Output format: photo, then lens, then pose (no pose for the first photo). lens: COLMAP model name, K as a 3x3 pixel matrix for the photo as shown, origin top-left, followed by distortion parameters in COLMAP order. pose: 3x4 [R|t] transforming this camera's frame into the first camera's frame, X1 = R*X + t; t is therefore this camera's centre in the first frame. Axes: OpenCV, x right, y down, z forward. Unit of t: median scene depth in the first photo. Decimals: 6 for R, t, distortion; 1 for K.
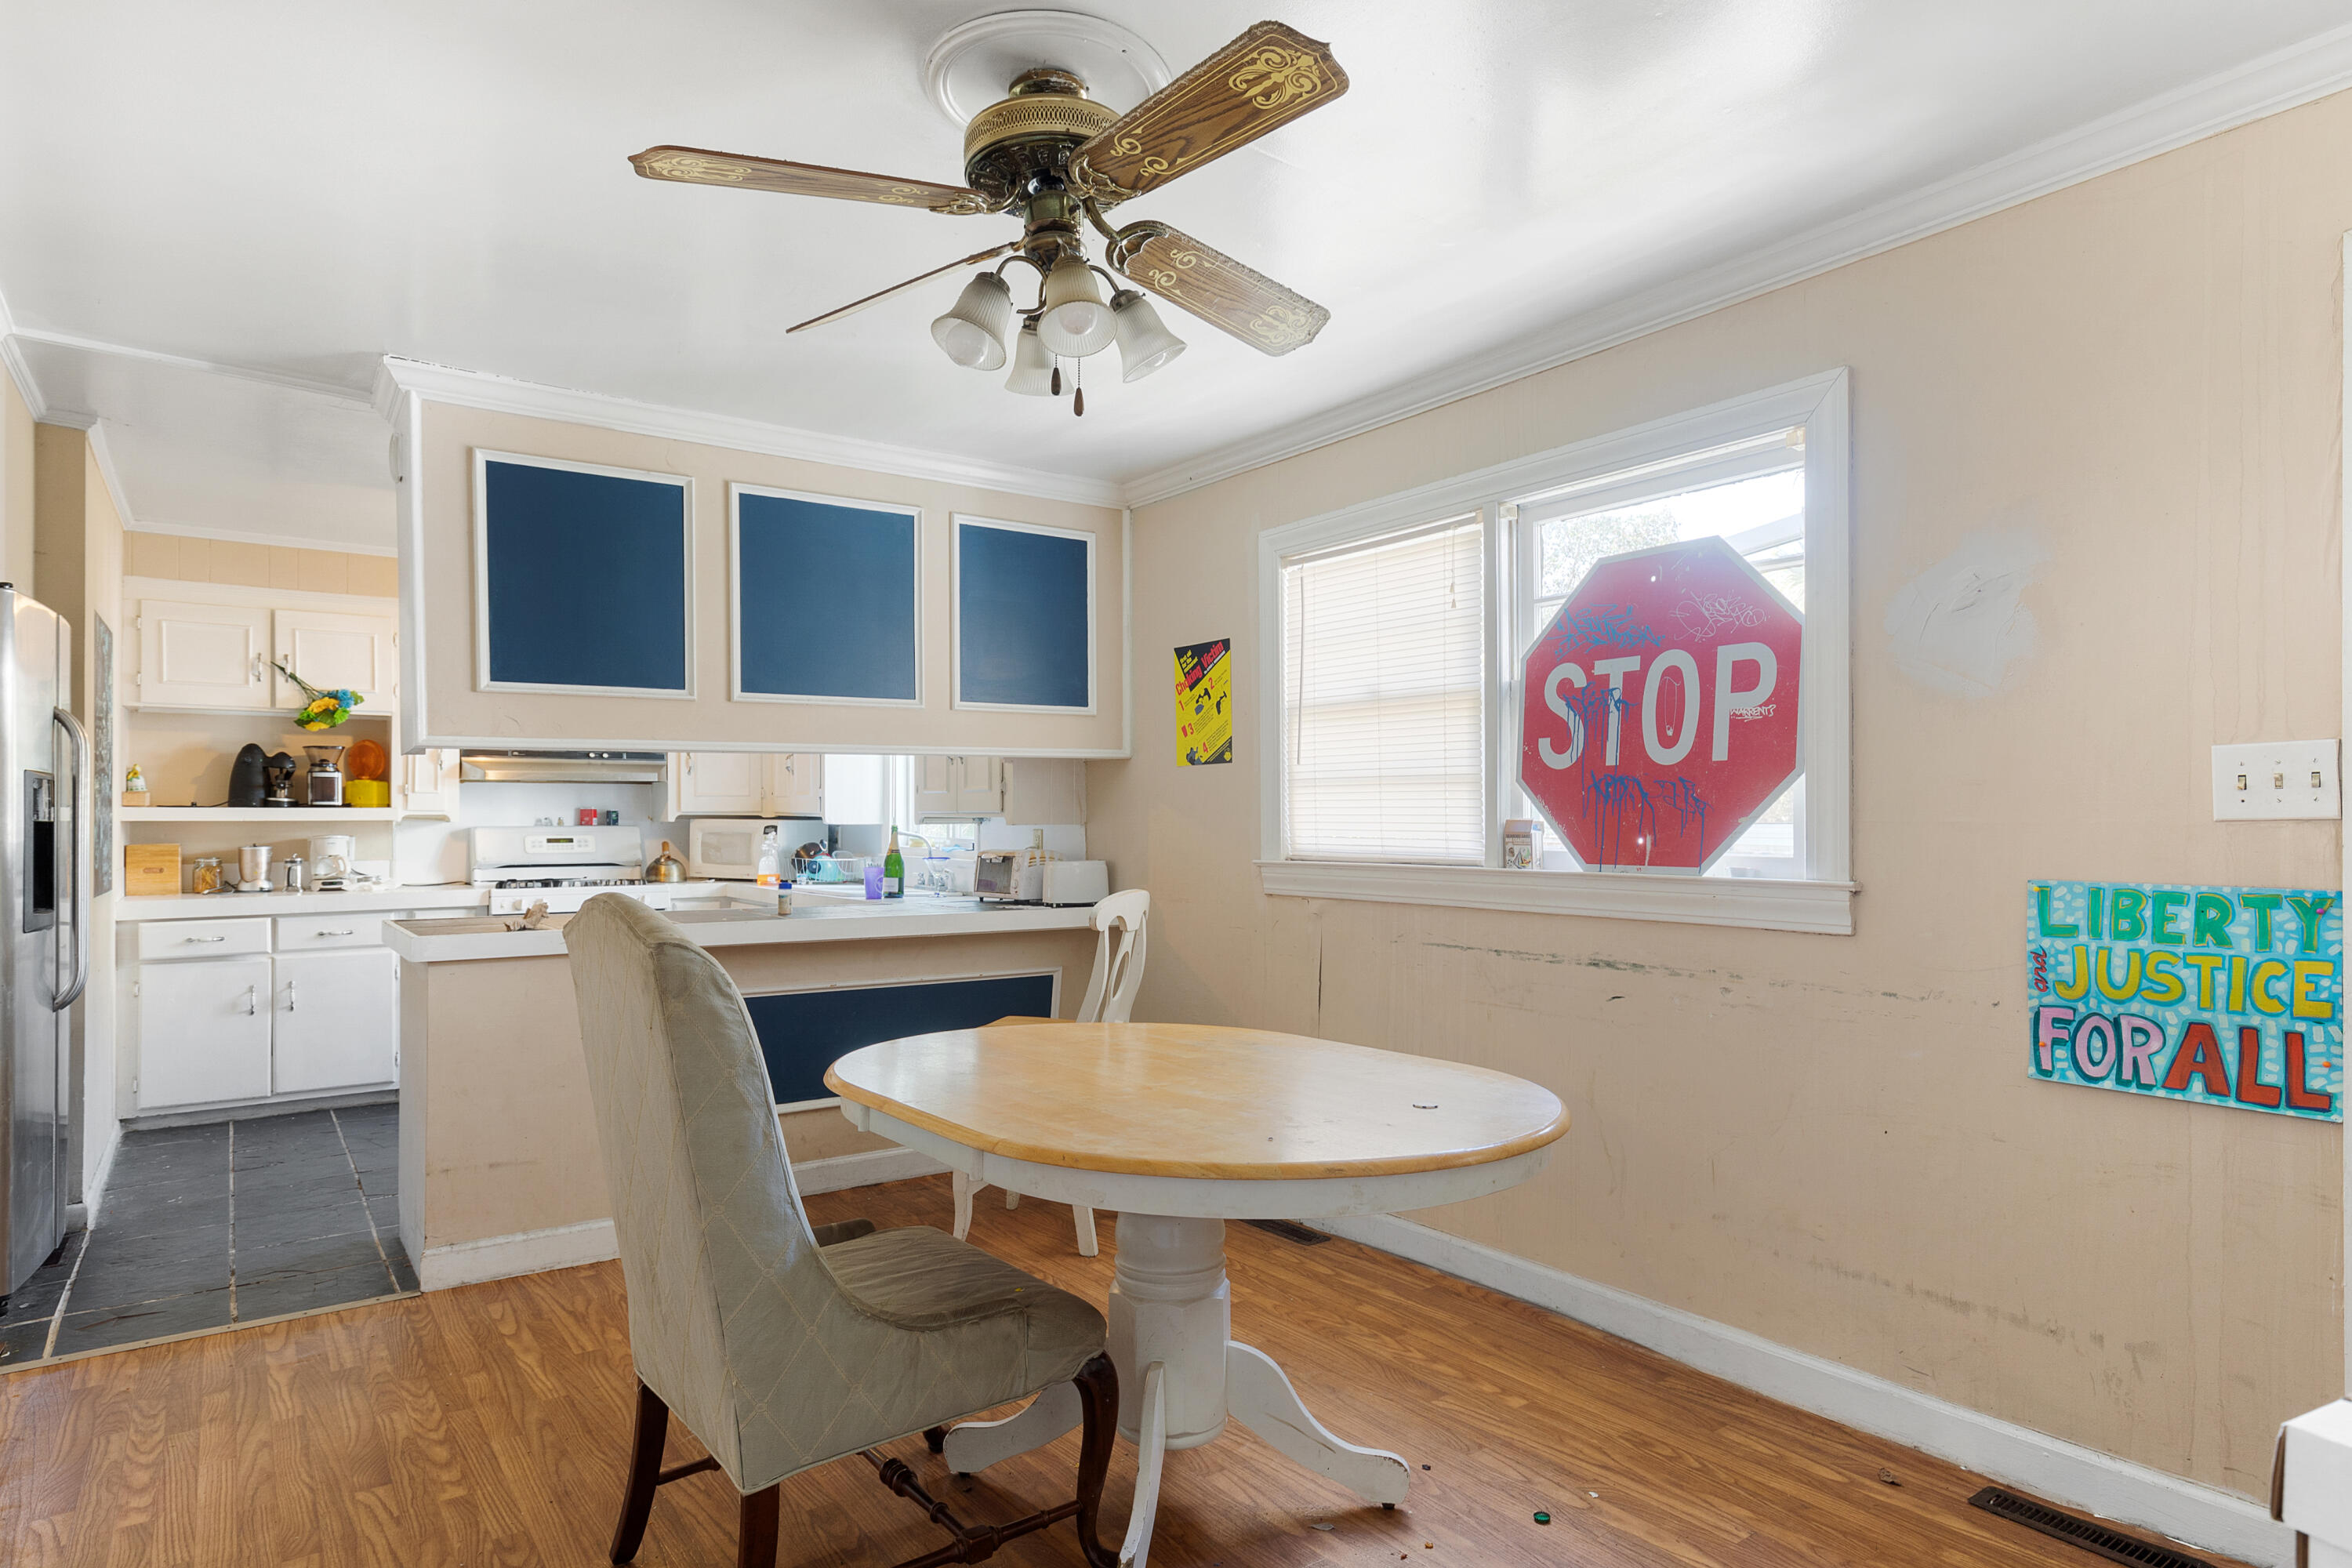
lens RADIAL K [[1305.6, 0, 1183.8], [0, 1305.6, 798.7], [0, 0, 1]] dist [-0.000890, -0.000151]
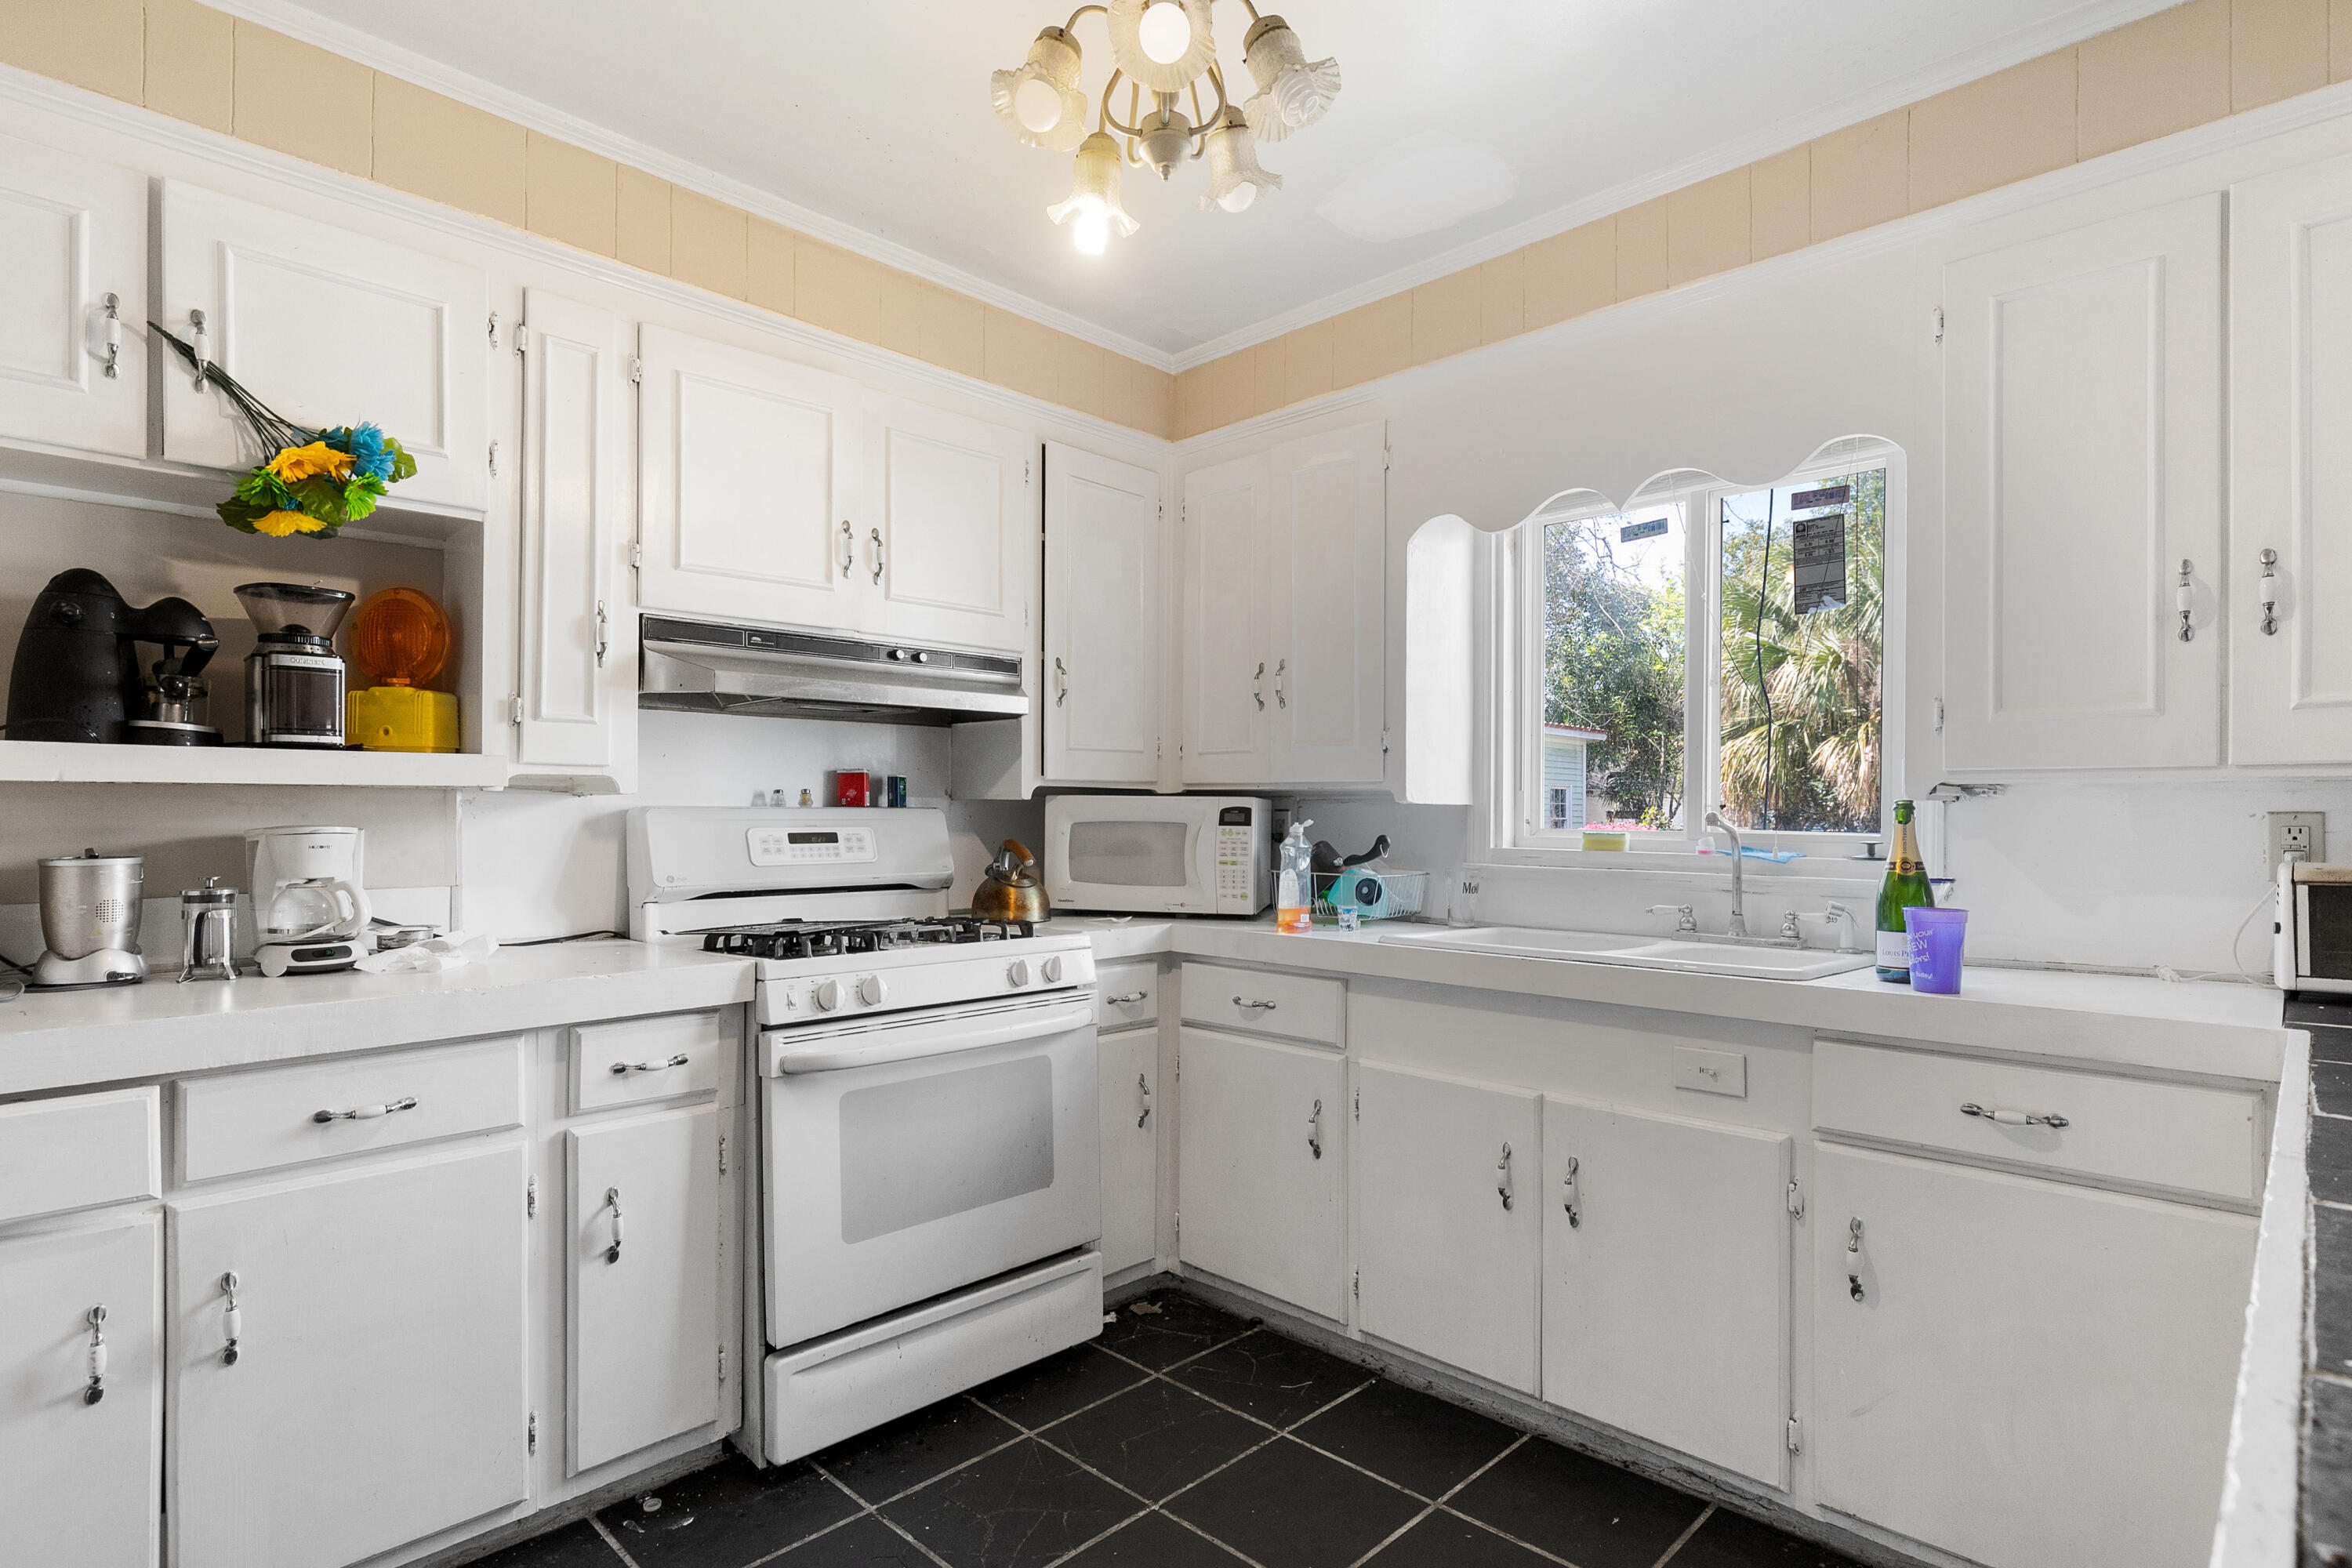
lens RADIAL K [[1171.6, 0, 1185.8], [0, 1171.6, 798.6], [0, 0, 1]] dist [-0.002405, 0.000318]
pose [[0.987025, 0.007146, 0.160406, -0.566214], [-0.007968, 0.999958, 0.004480, 0.020609], [-0.160367, -0.005700, 0.987041, 0.770448]]
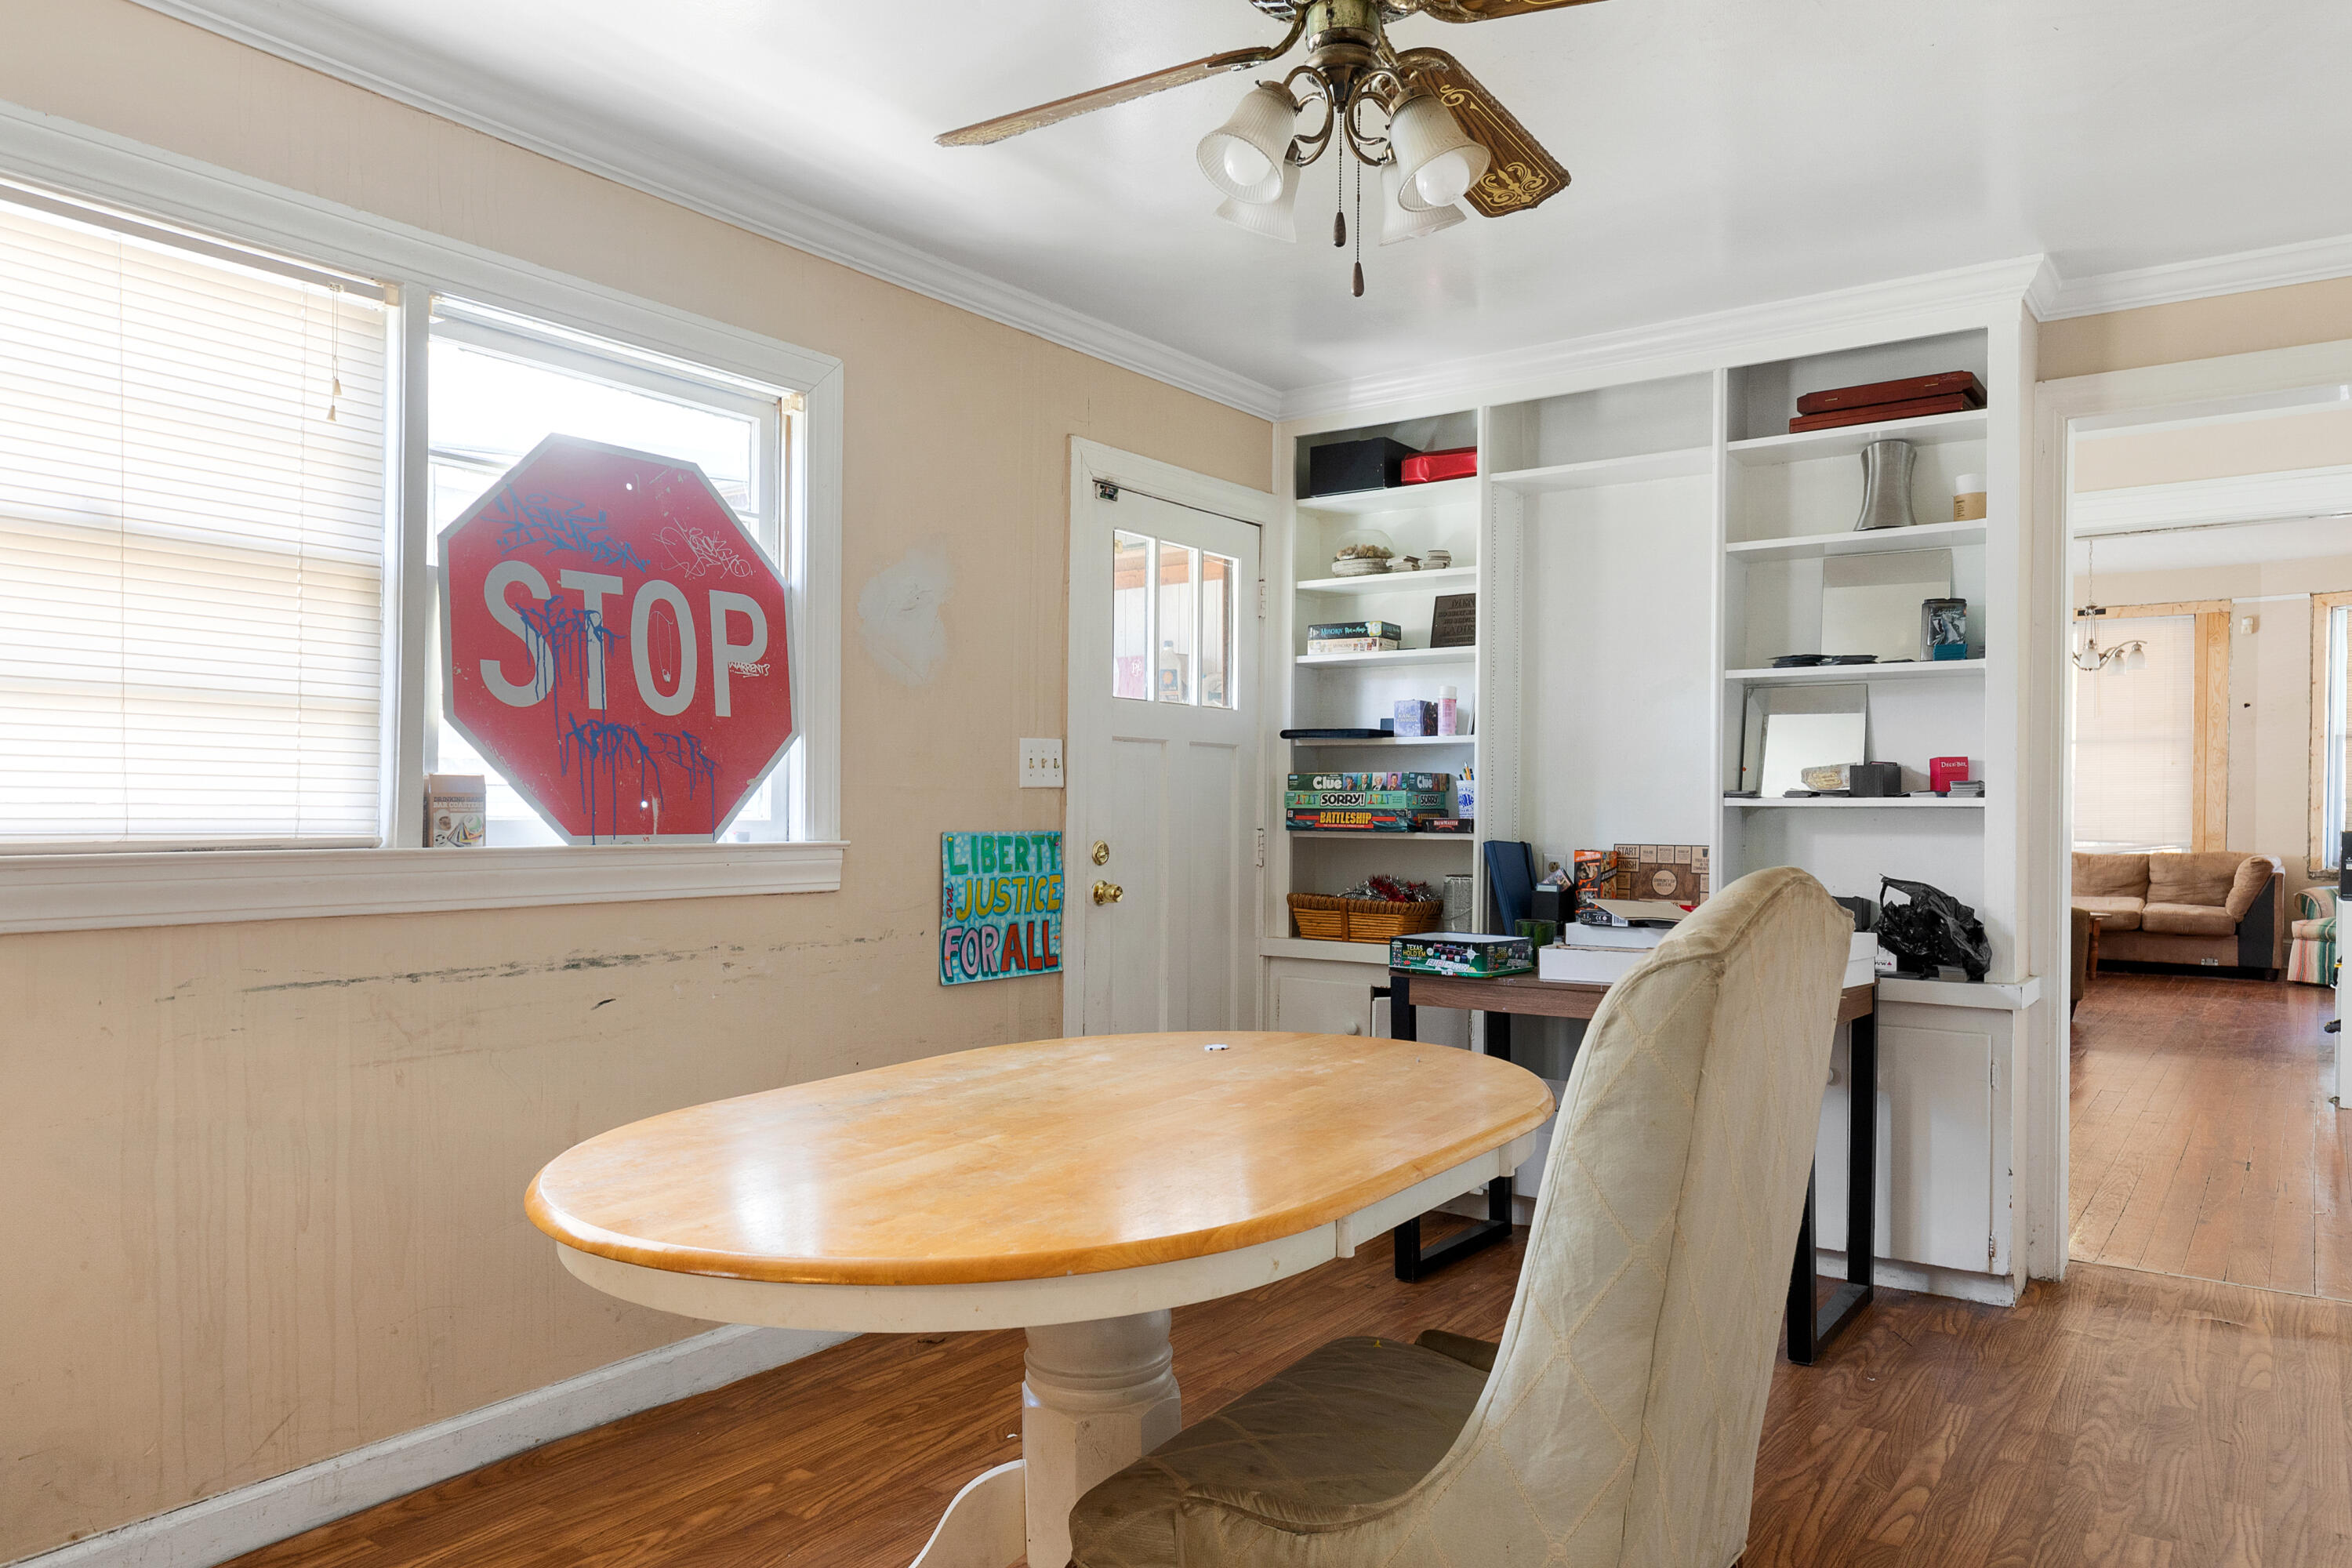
lens RADIAL K [[1657.7, 0, 1177.7], [0, 1657.7, 796.6], [0, 0, 1]] dist [0.020439, 0.003924]
pose [[-0.332422, 0.002614, 0.943127, -0.687418], [-0.023609, 0.999660, -0.011092, 0.028126], [-0.942835, -0.025954, -0.332247, 0.938181]]
